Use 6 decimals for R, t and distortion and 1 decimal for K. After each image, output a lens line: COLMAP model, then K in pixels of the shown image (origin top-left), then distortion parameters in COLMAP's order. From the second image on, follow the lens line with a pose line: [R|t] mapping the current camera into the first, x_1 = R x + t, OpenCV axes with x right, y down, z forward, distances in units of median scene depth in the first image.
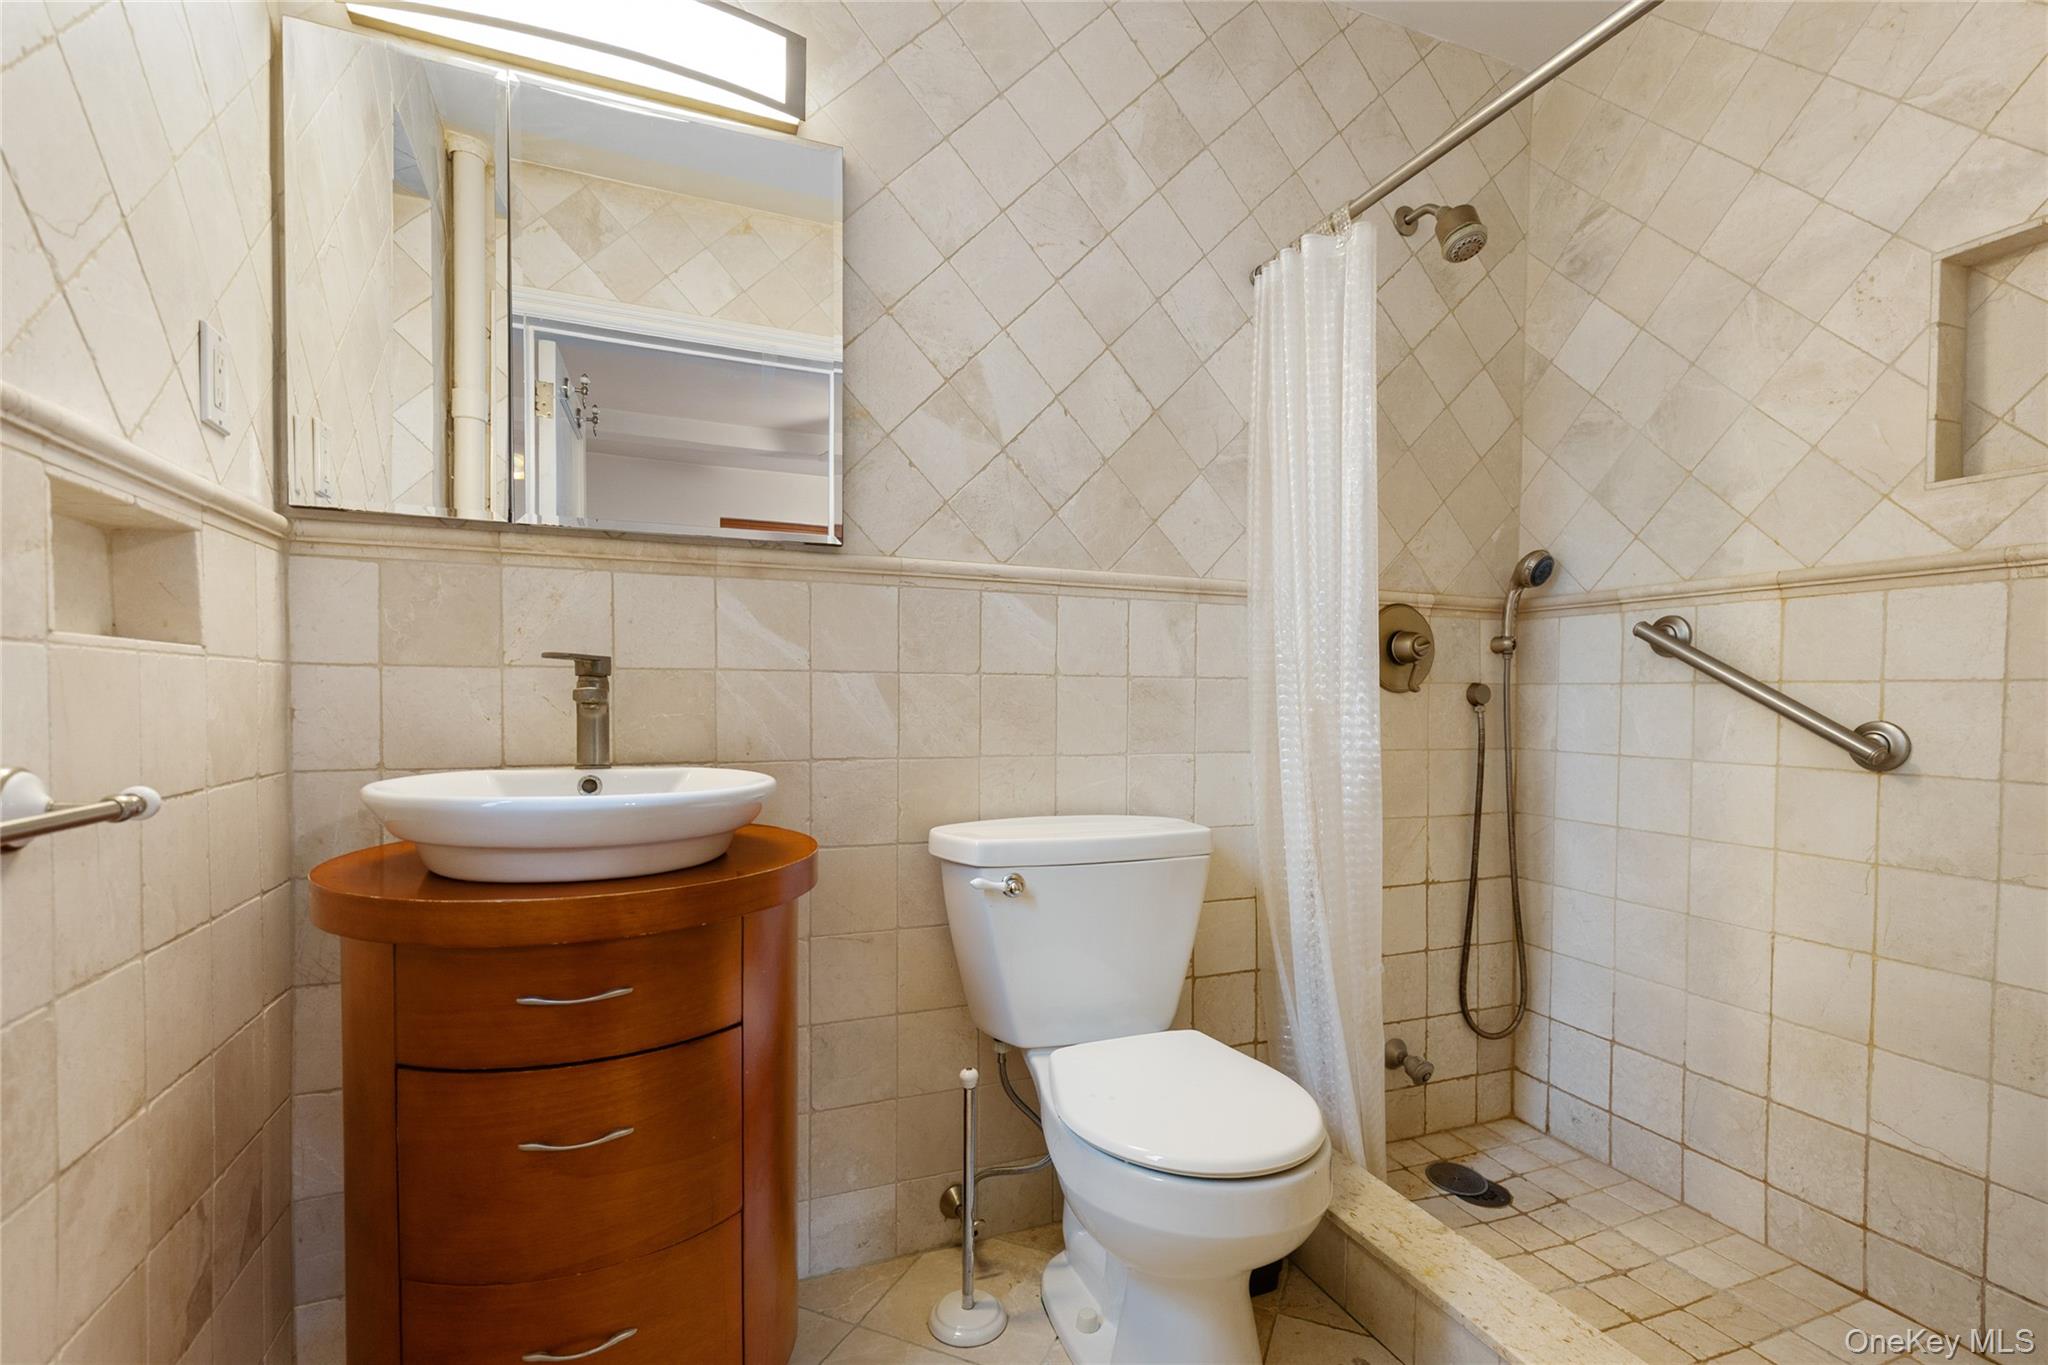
lens RADIAL K [[927.7, 0, 1048.0], [0, 927.7, 687.6], [0, 0, 1]] dist [0.004779, 0.000103]
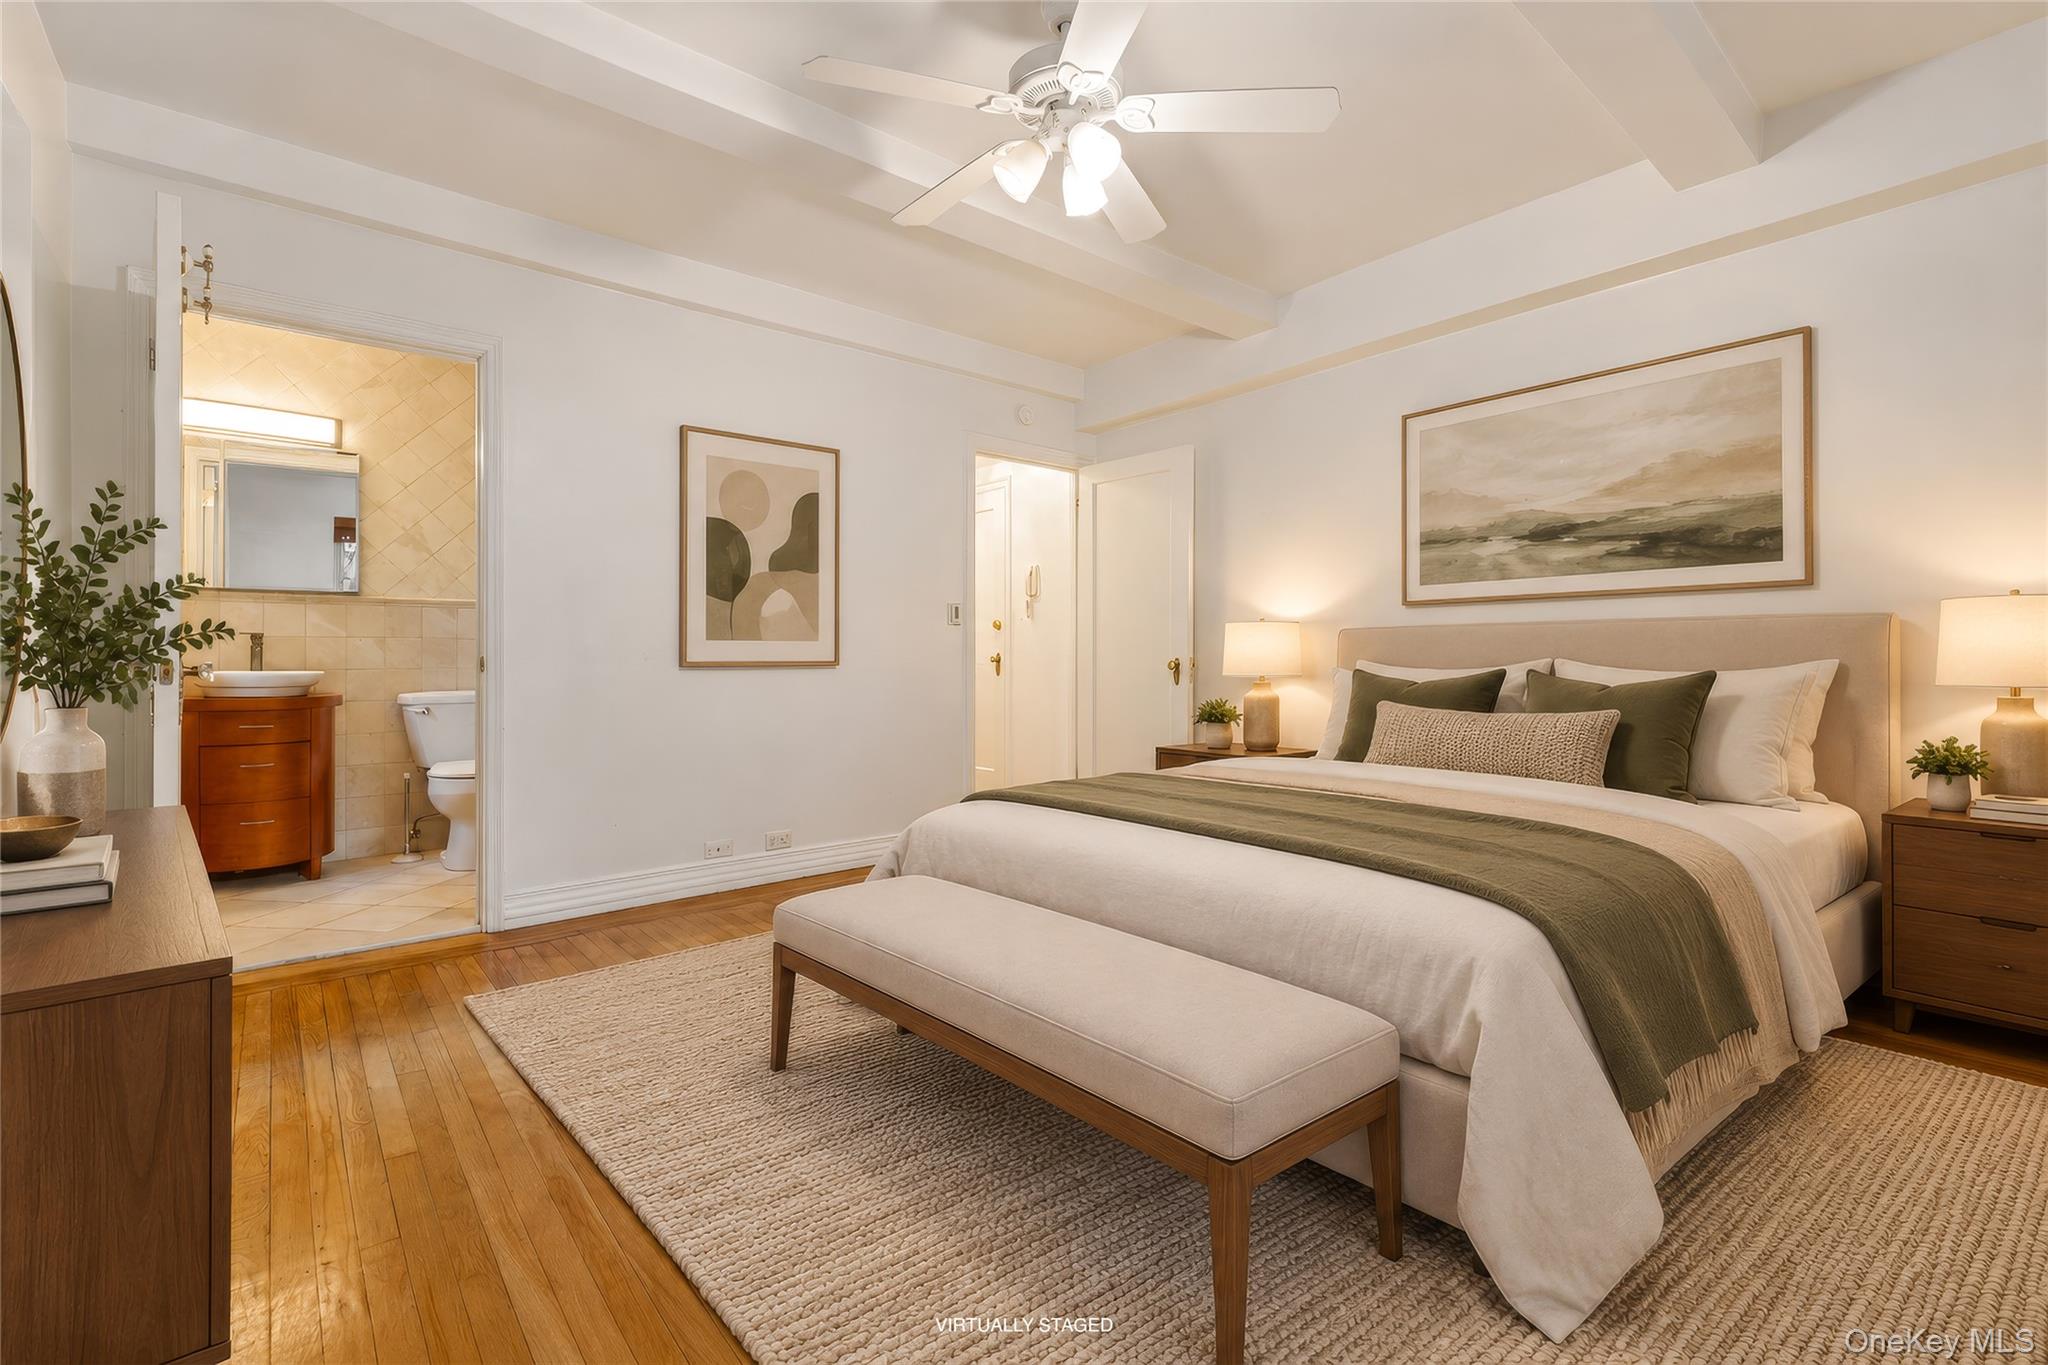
lens RADIAL K [[935.4, 0, 1026.1], [0, 935.4, 657.1], [0, 0, 1]] dist [0.002528, 0.000158]
pose [[0.961221, -0.001460, 0.275775, 0.955980], [0.002624, 0.999989, -0.003850, 0.059194], [-0.275767, 0.004424, 0.961214, -2.329024]]
